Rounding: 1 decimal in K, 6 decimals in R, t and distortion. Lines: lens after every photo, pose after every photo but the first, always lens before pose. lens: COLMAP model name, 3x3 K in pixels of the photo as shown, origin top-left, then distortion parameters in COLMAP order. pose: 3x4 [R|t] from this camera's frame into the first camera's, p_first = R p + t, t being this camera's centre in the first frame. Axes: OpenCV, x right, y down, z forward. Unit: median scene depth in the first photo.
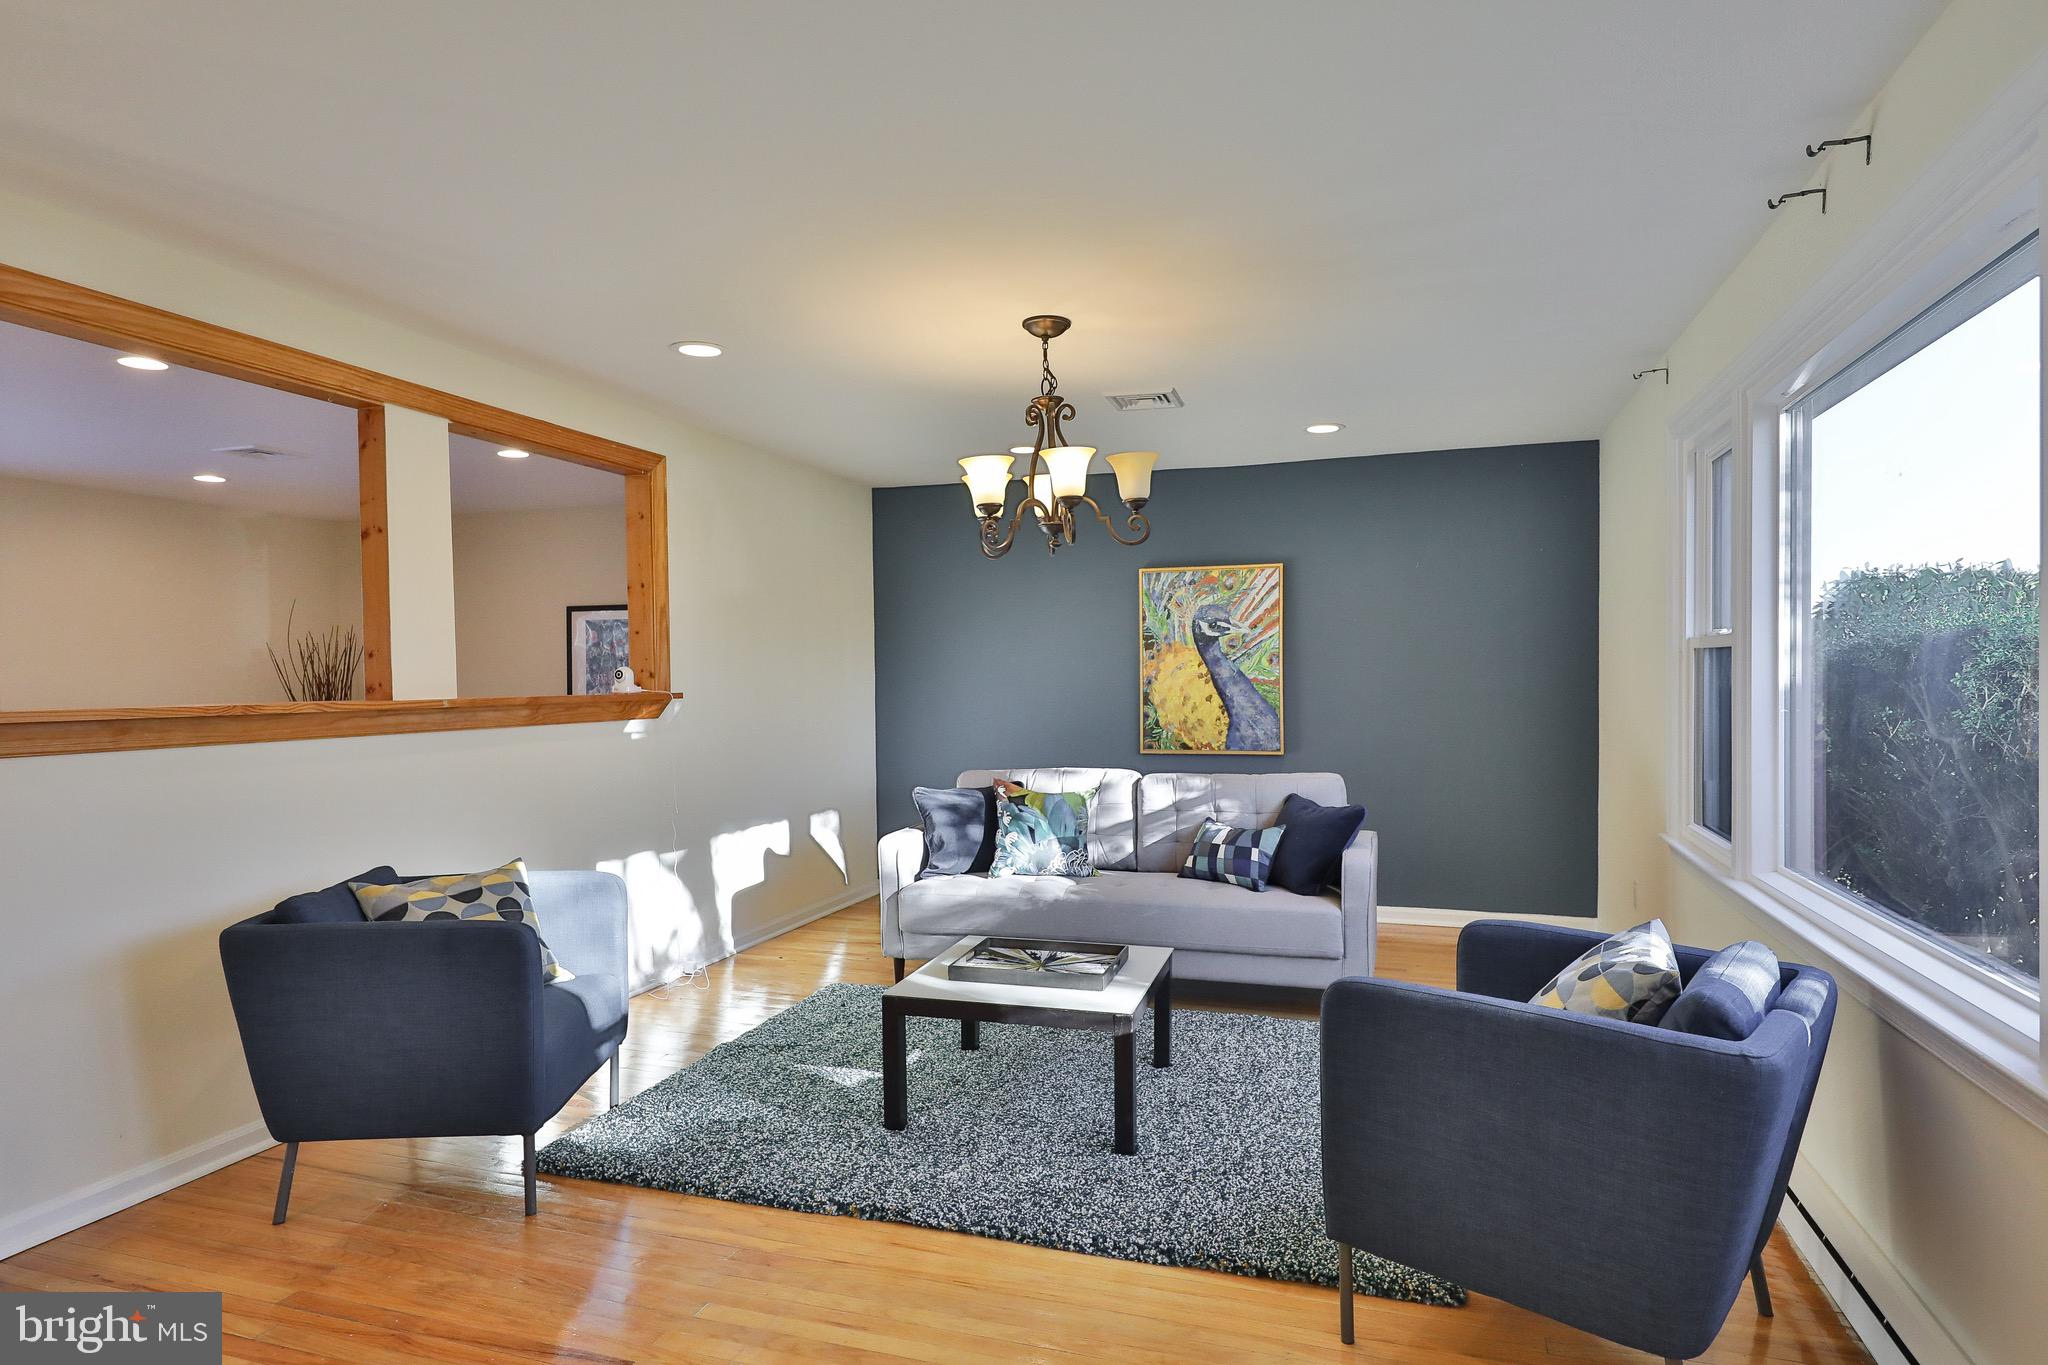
lens RADIAL K [[1026.1, 0, 1035.3], [0, 1026.1, 696.0], [0, 0, 1]] dist [0.005140, 0.000115]
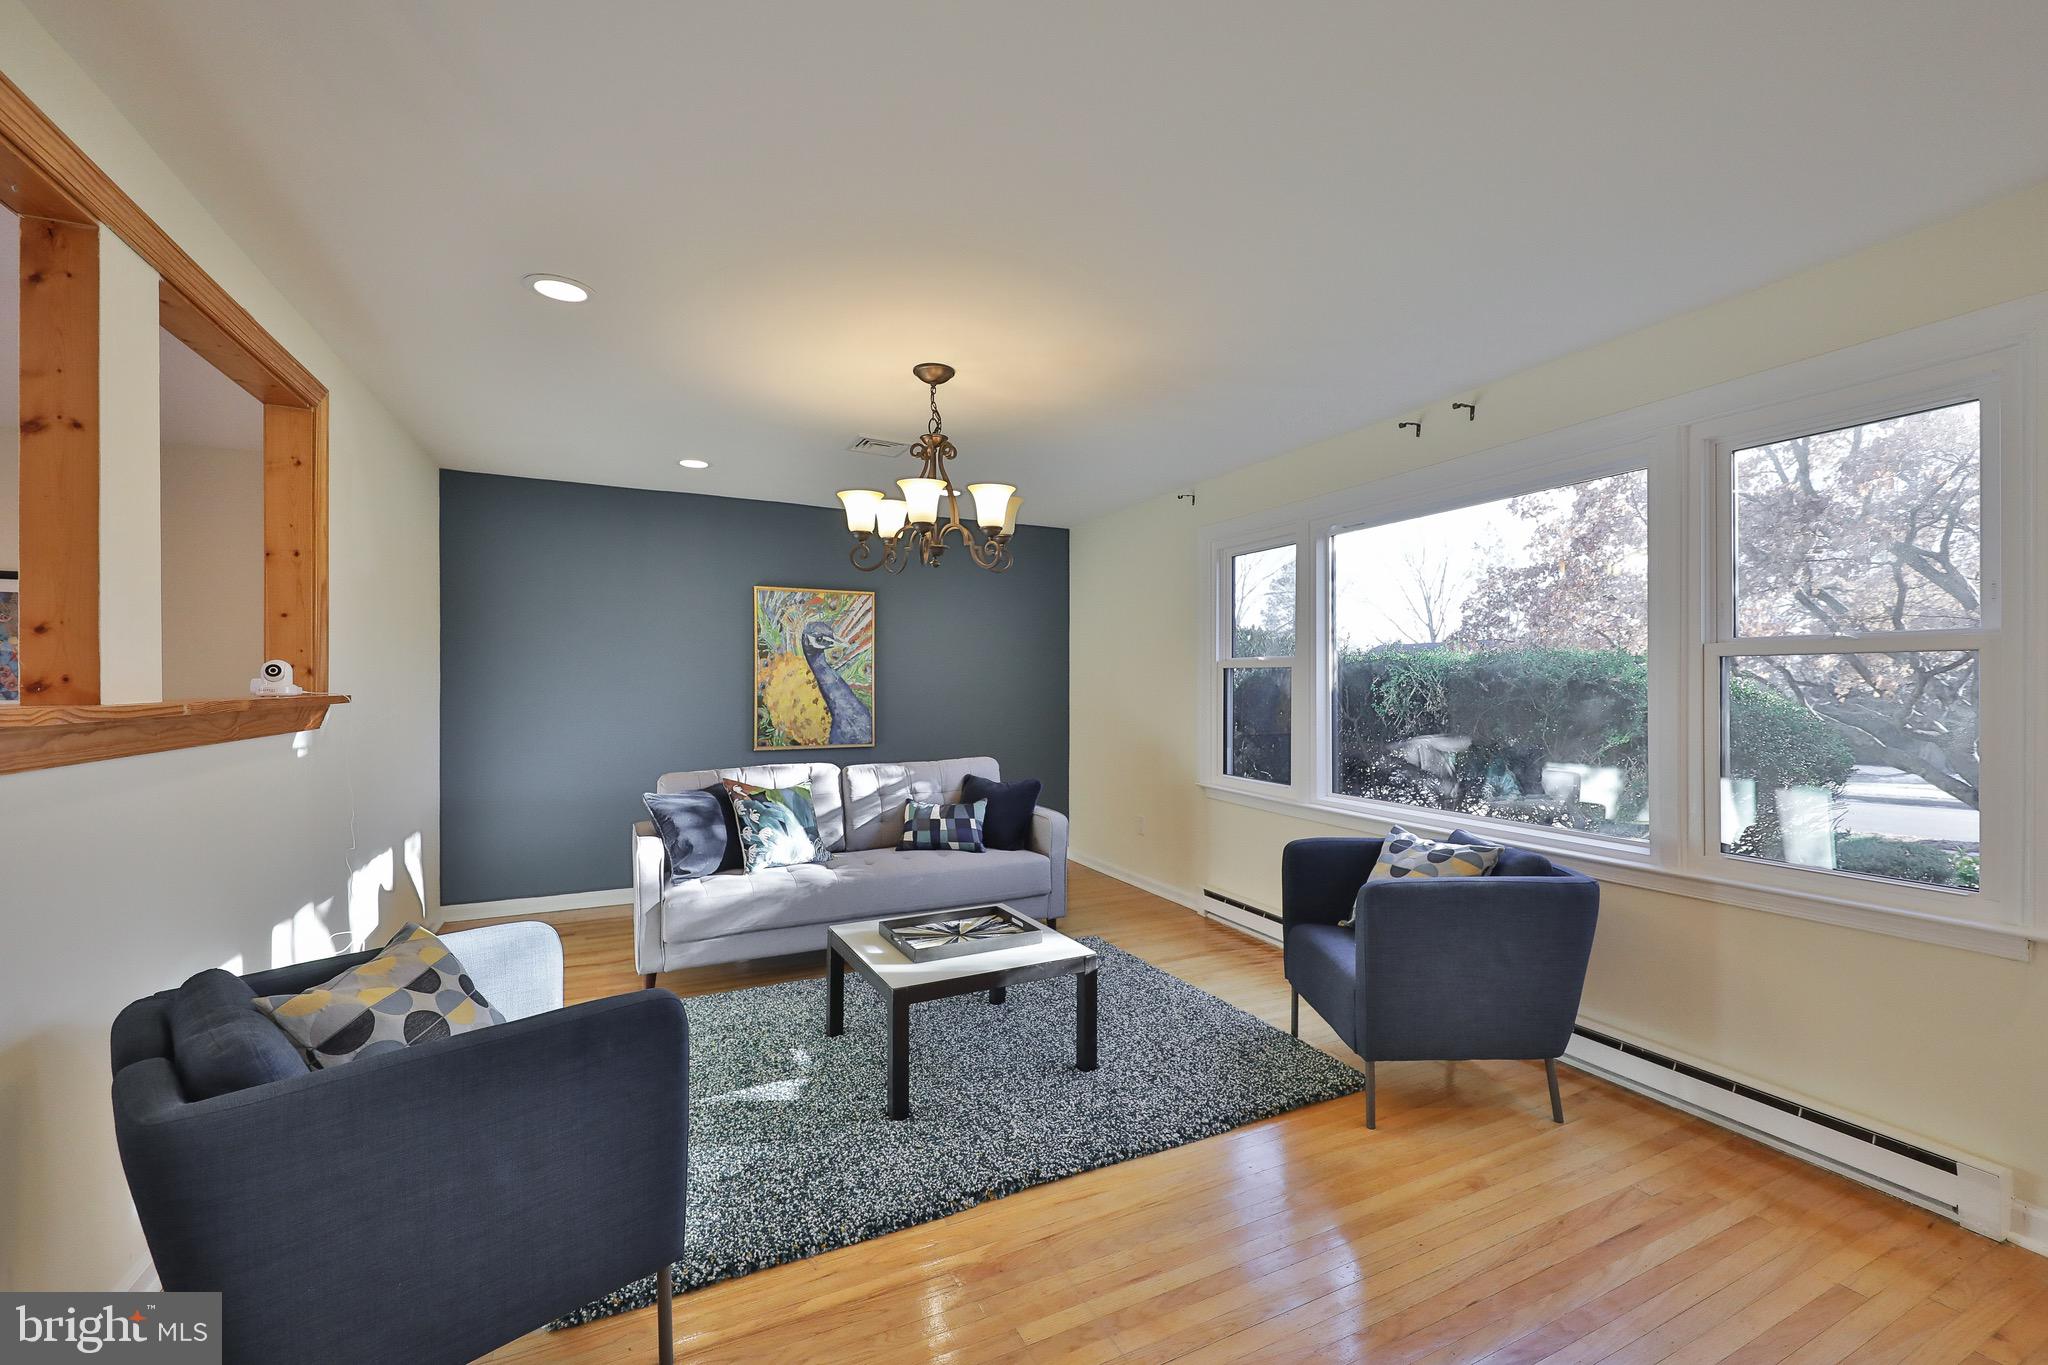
lens RADIAL K [[819.4, 0, 1024.0], [0, 819.4, 681.2], [0, 0, 1]] dist [0.001270, -0.000192]
pose [[0.747853, 0.011272, 0.663769, -0.374755], [0.005017, 0.999731, -0.022630, 0.002798], [-0.663846, 0.020253, 0.747595, 0.187543]]
